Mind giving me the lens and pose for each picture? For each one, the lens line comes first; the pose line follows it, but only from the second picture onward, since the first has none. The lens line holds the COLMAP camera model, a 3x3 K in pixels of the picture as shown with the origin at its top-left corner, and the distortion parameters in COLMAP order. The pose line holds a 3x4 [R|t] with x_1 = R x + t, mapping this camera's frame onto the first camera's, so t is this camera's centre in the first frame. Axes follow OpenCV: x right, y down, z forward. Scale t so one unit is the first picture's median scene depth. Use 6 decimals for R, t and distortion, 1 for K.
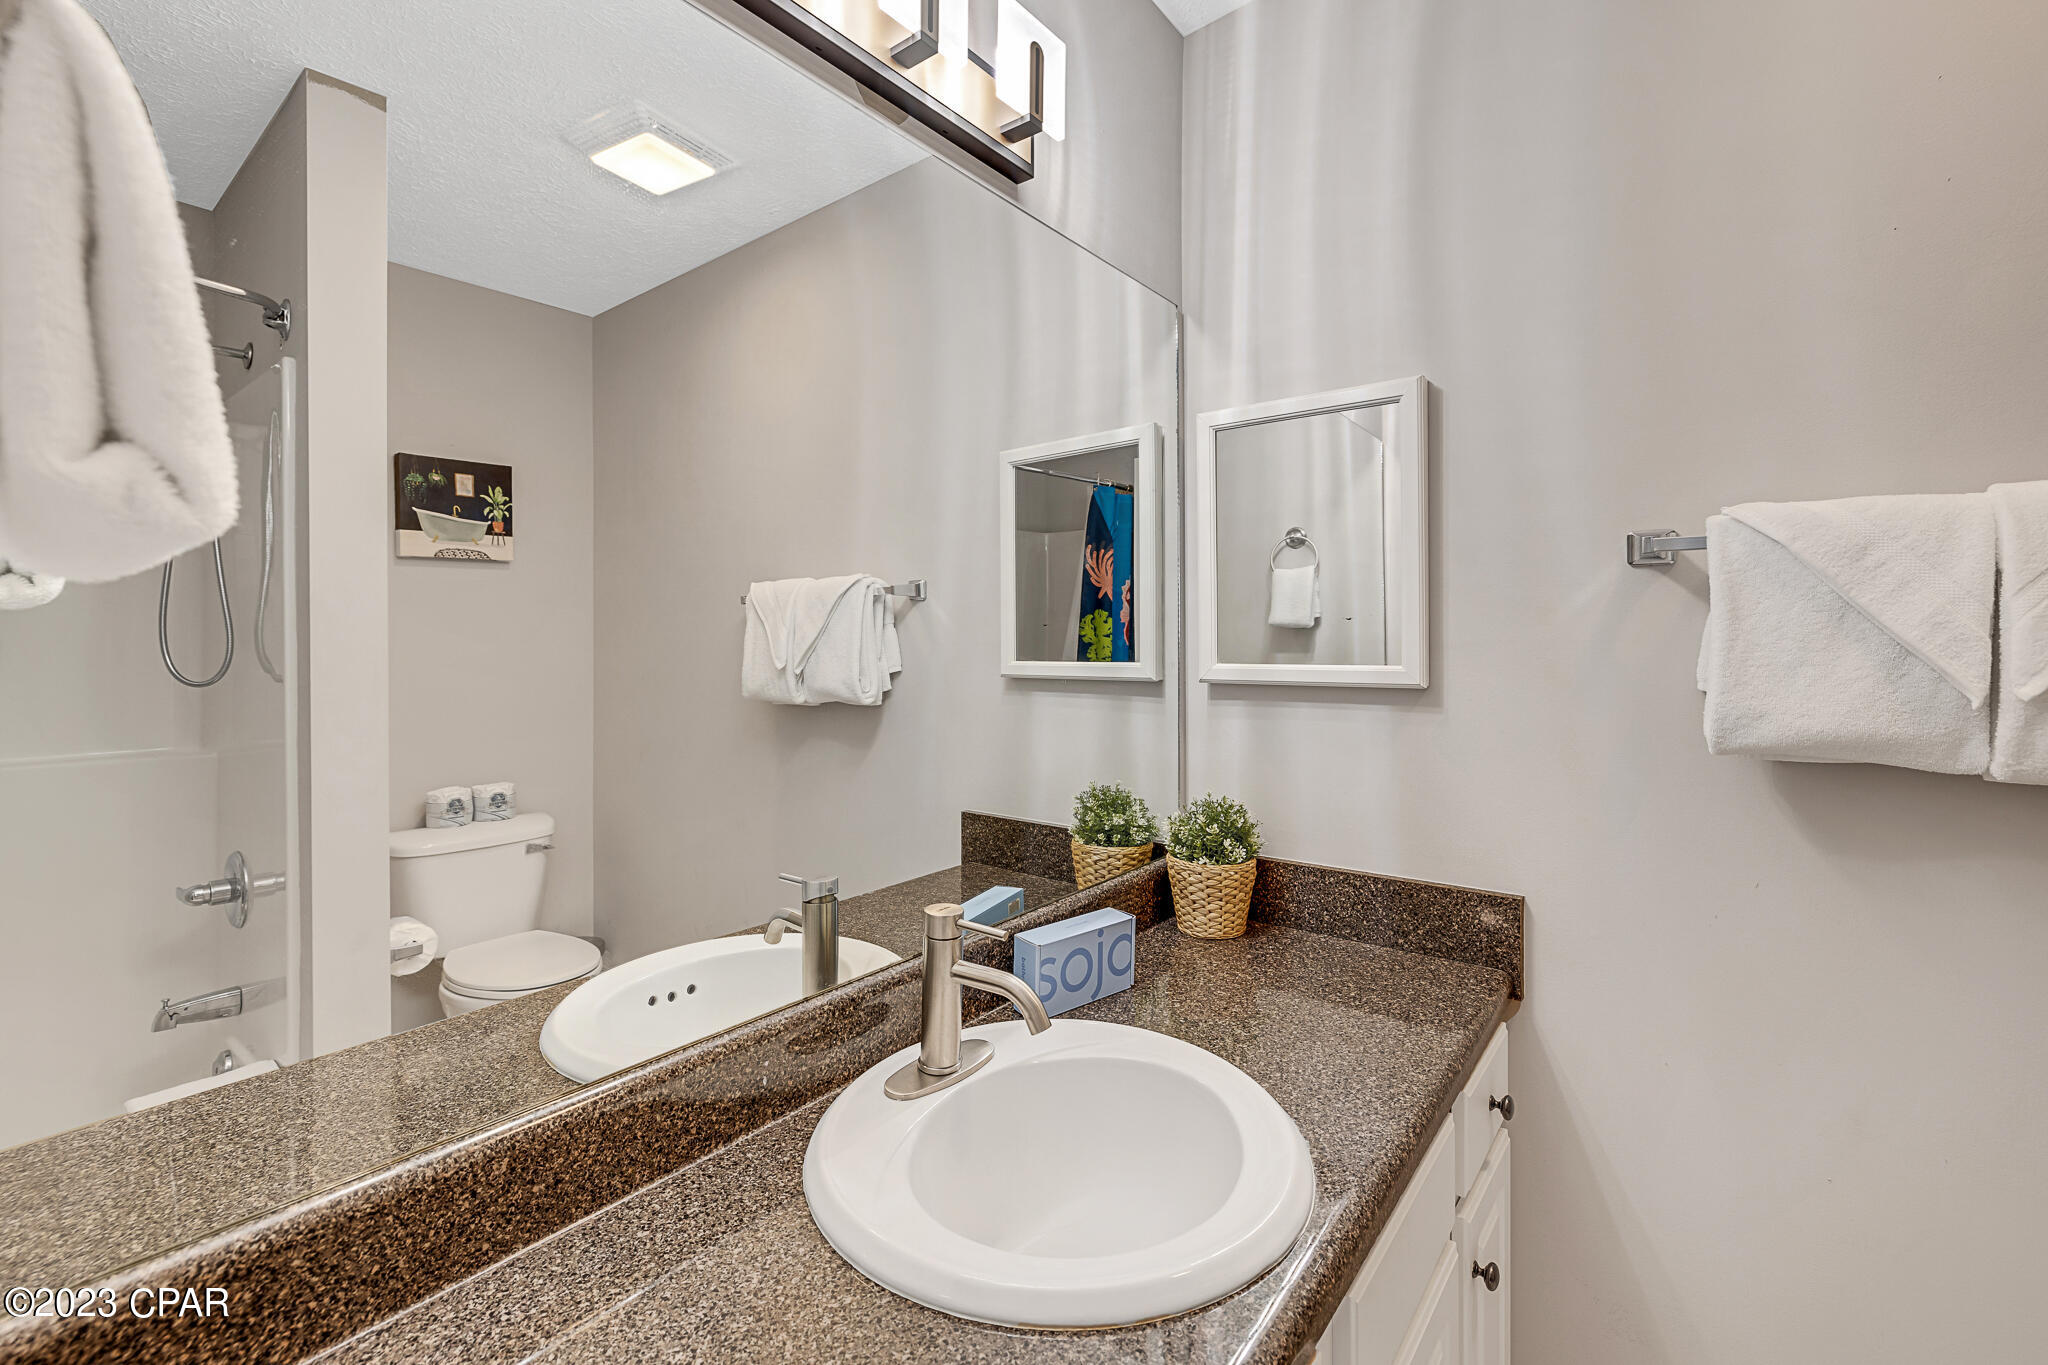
lens RADIAL K [[897.7, 0, 988.5], [0, 897.7, 632.5], [0, 0, 1]] dist [0.016827, 0.000486]
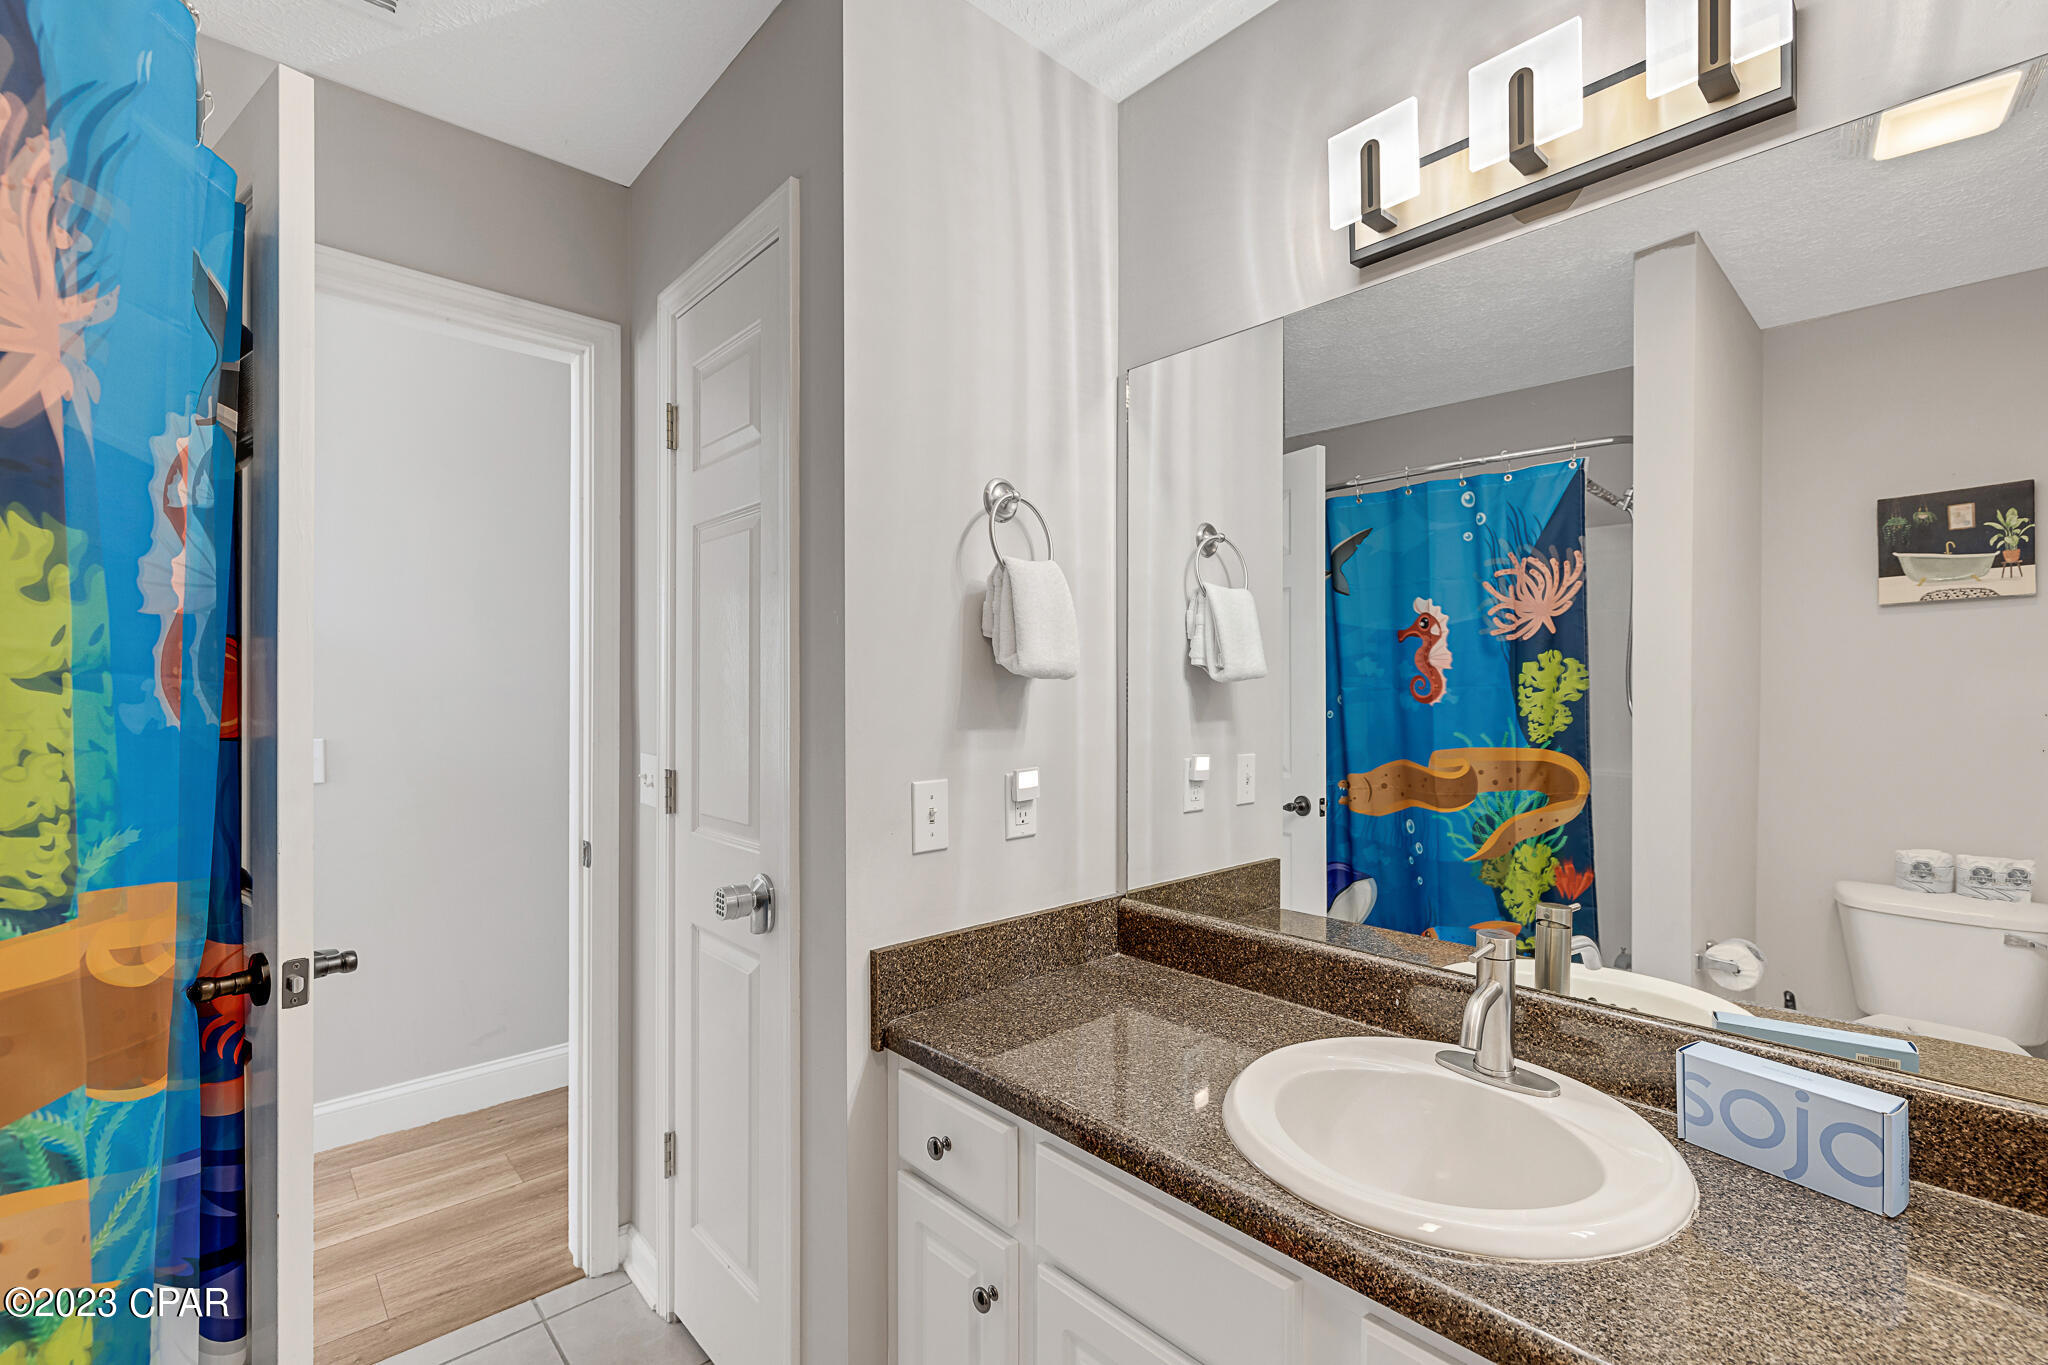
lens RADIAL K [[897.7, 0, 1023.5], [0, 897.7, 685.1], [0, 0, 1]] dist [0.016827, 0.000486]
pose [[-0.145771, 0.000704, -0.989318, 0.451153], [0.015197, 0.999883, -0.001528, -0.009447], [0.989202, -0.015258, -0.145765, 0.216087]]
